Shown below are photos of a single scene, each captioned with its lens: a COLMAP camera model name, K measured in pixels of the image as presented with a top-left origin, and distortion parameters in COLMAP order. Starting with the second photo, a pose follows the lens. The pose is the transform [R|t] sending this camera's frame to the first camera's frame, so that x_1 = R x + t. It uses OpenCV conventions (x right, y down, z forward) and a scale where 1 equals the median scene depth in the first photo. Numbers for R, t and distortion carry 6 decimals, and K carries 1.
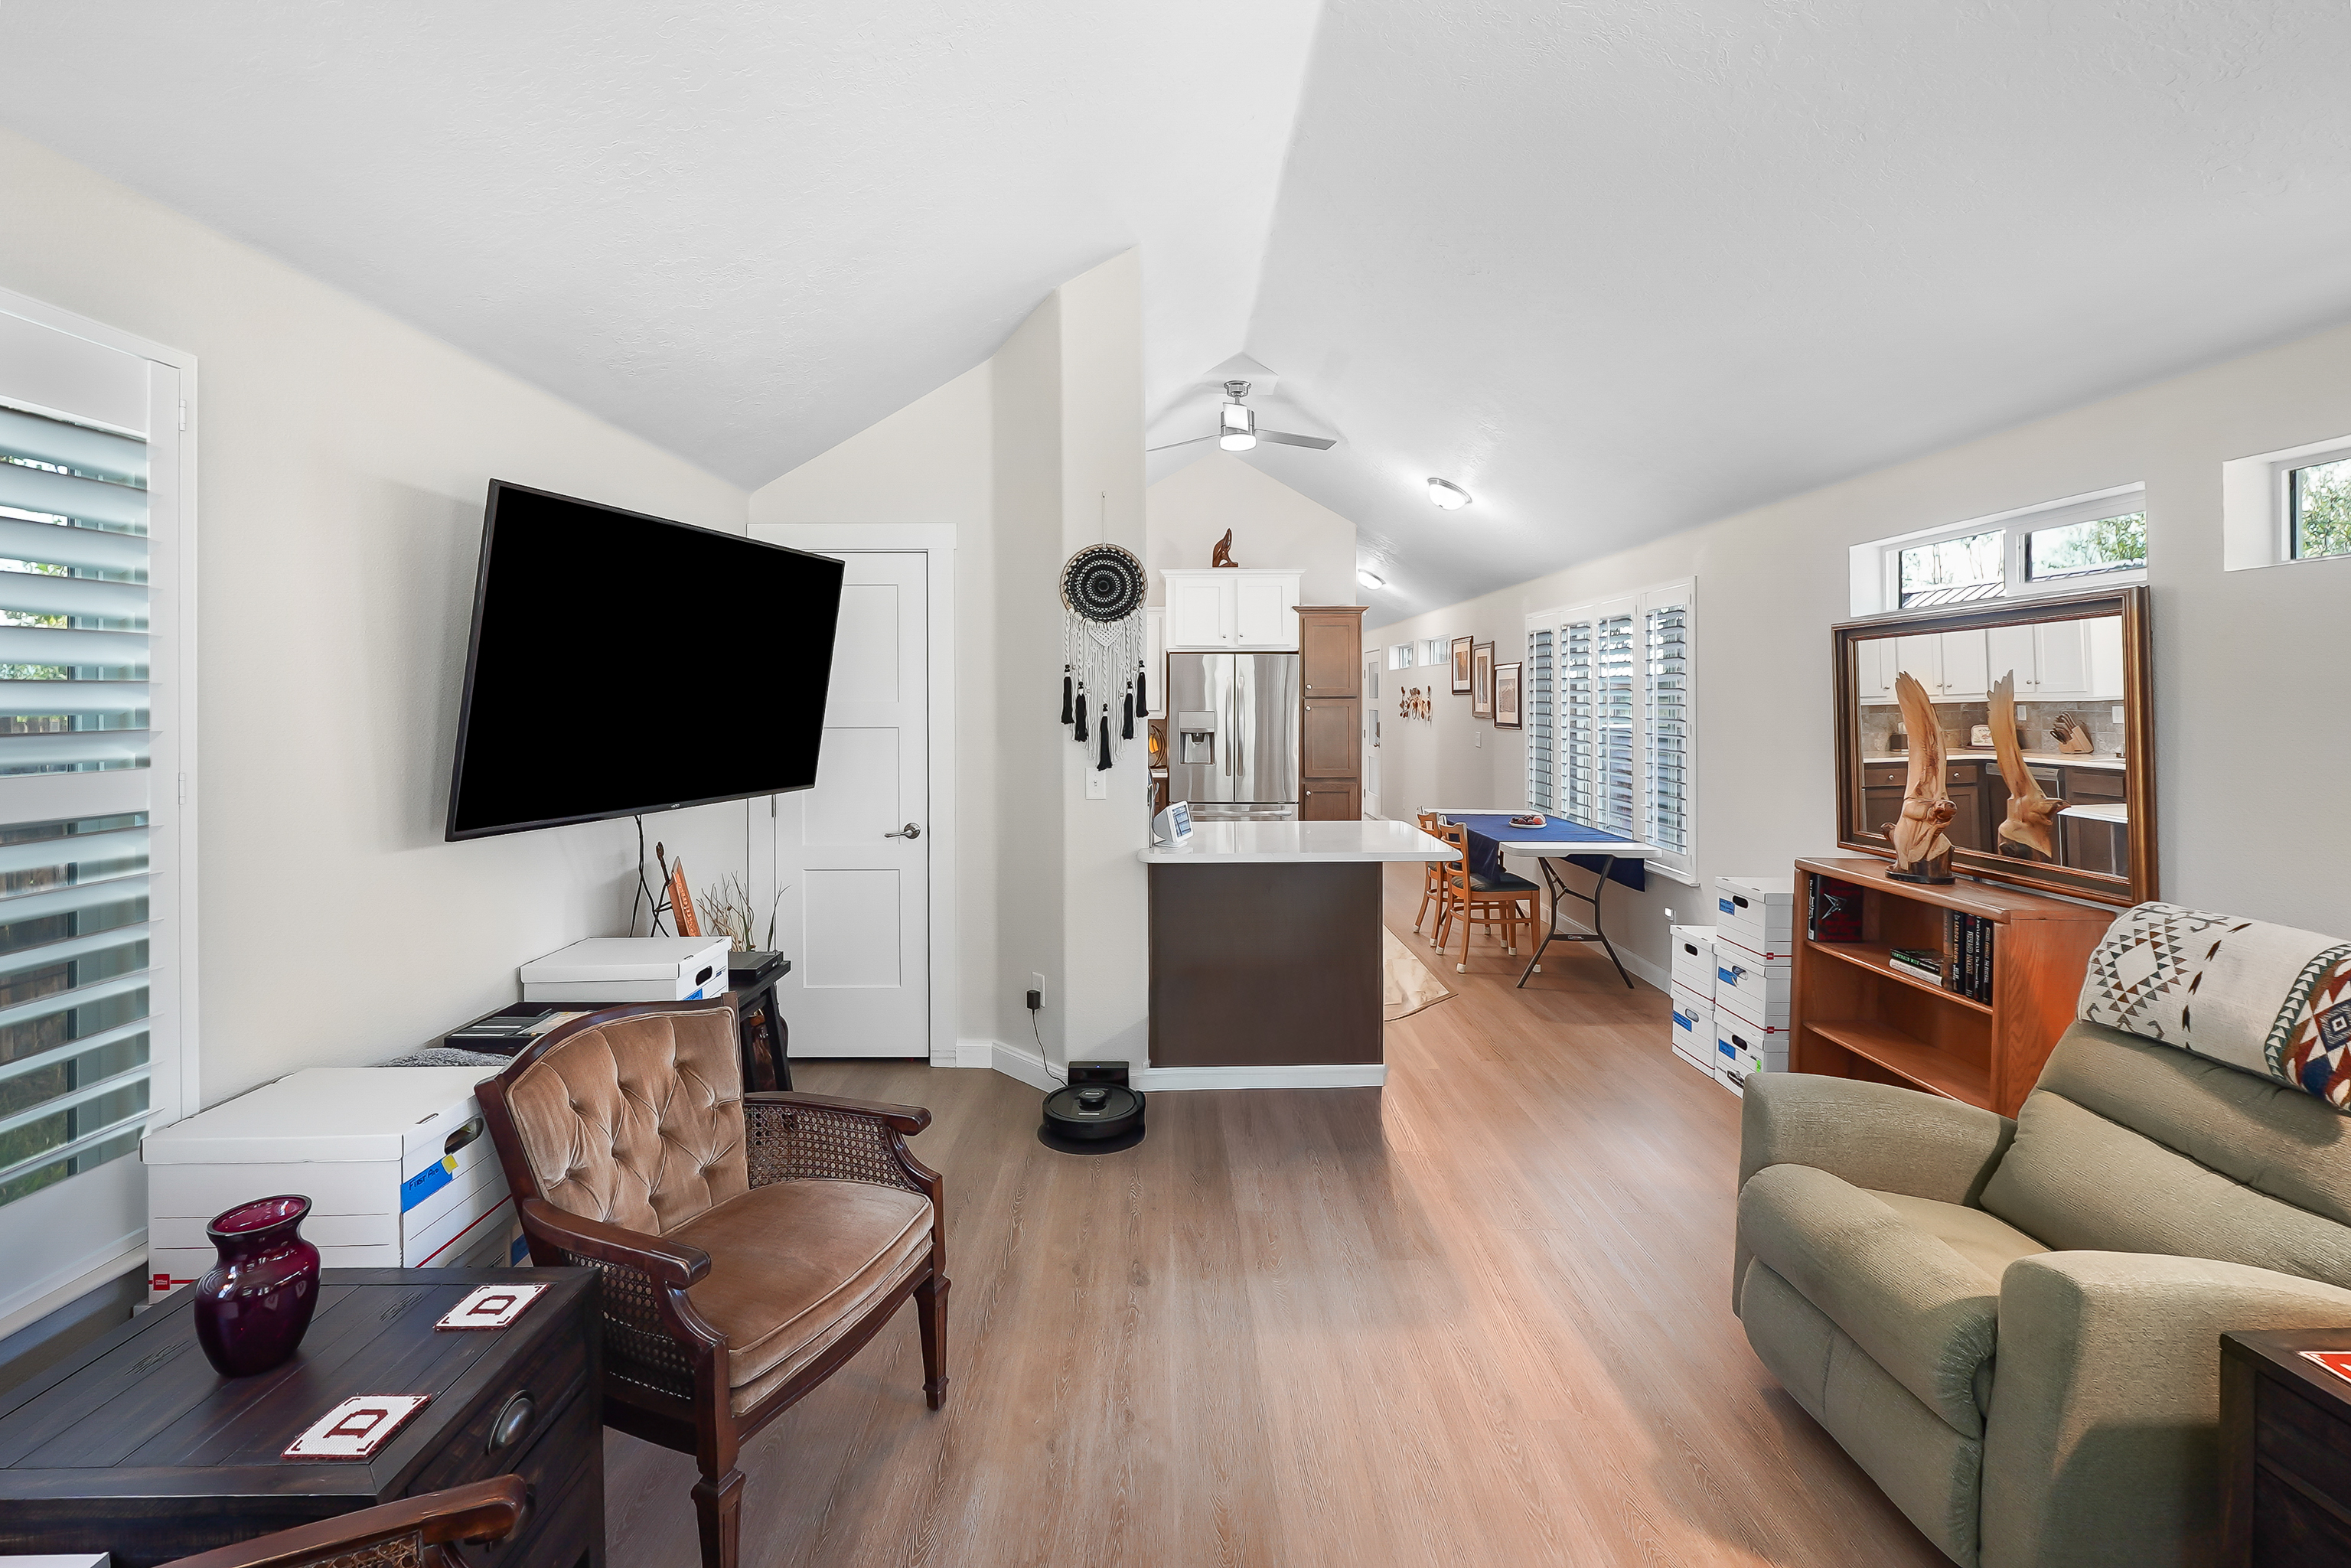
lens RADIAL K [[1031.0, 0, 1168.4], [0, 1031.0, 689.0], [0, 0, 1]] dist [-0.022745, 0.006757]
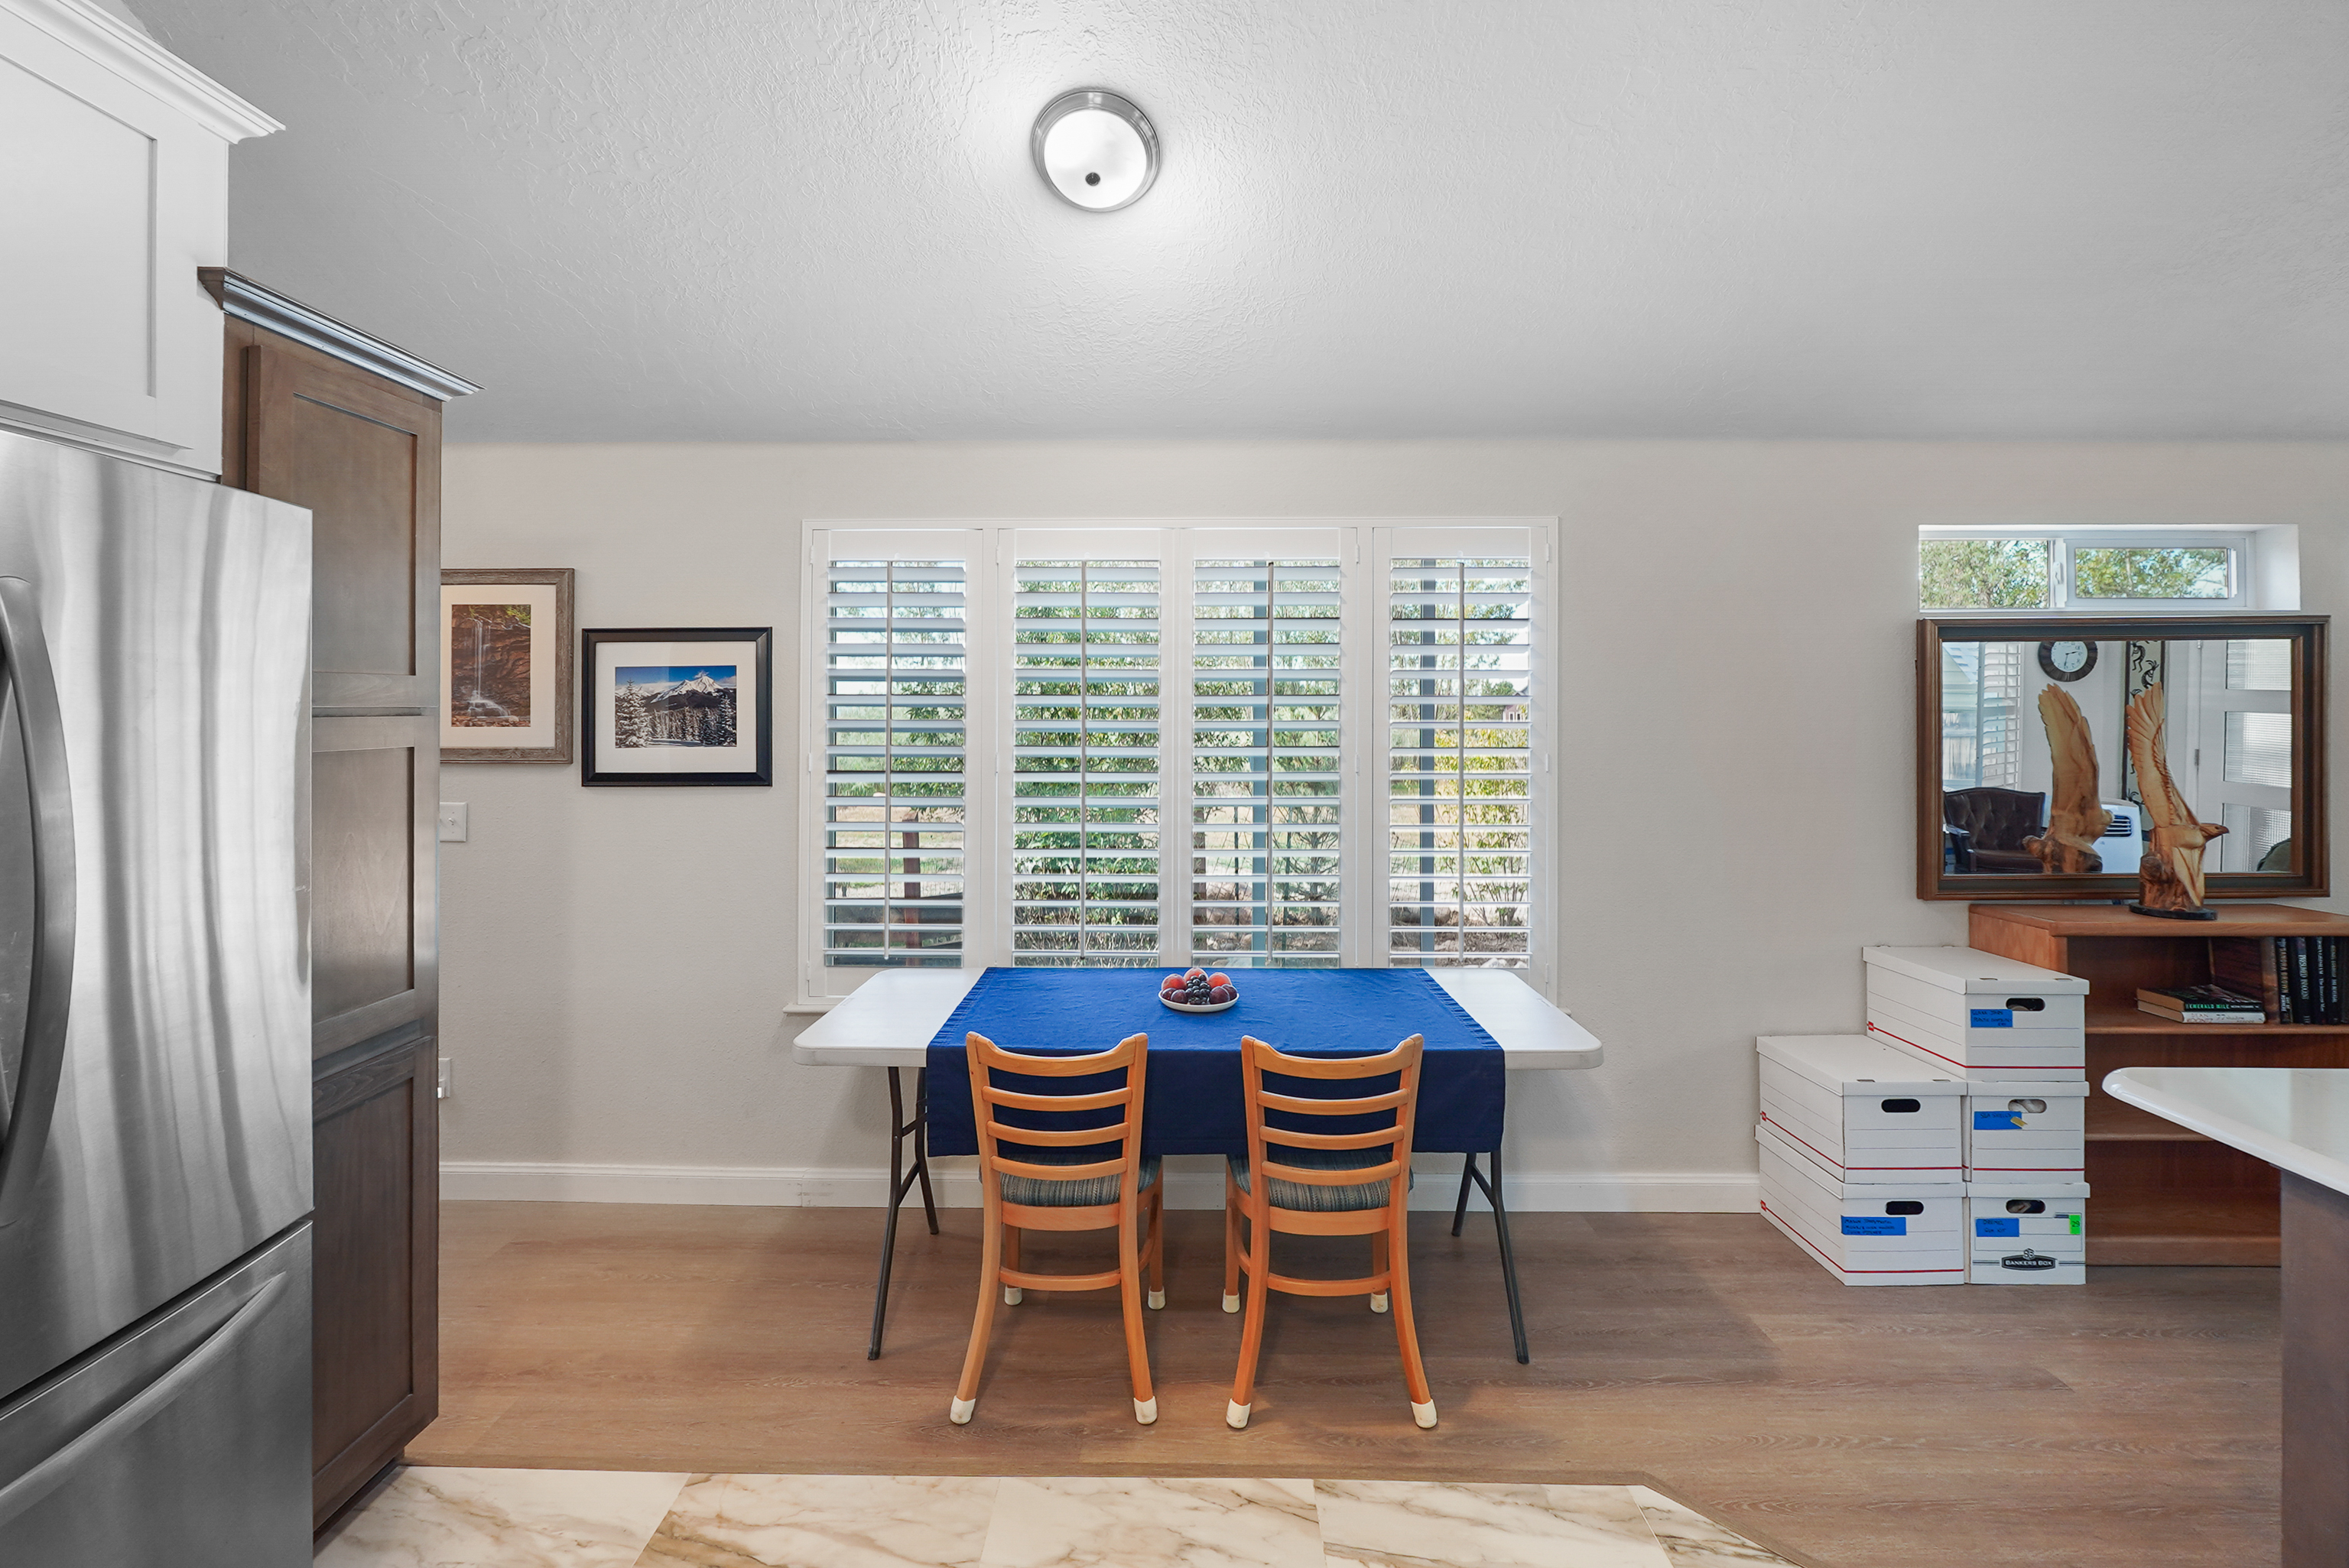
lens RADIAL K [[1030.0, 0, 1167.4], [0, 1030.0, 689.1], [0, 0, 1]] dist [-0.022745, 0.006757]
pose [[0.020558, 0.012208, 0.999714, -0.148407], [-0.010722, 0.999871, -0.011989, 0.007400], [-0.999731, -0.010473, 0.020686, 1.571704]]
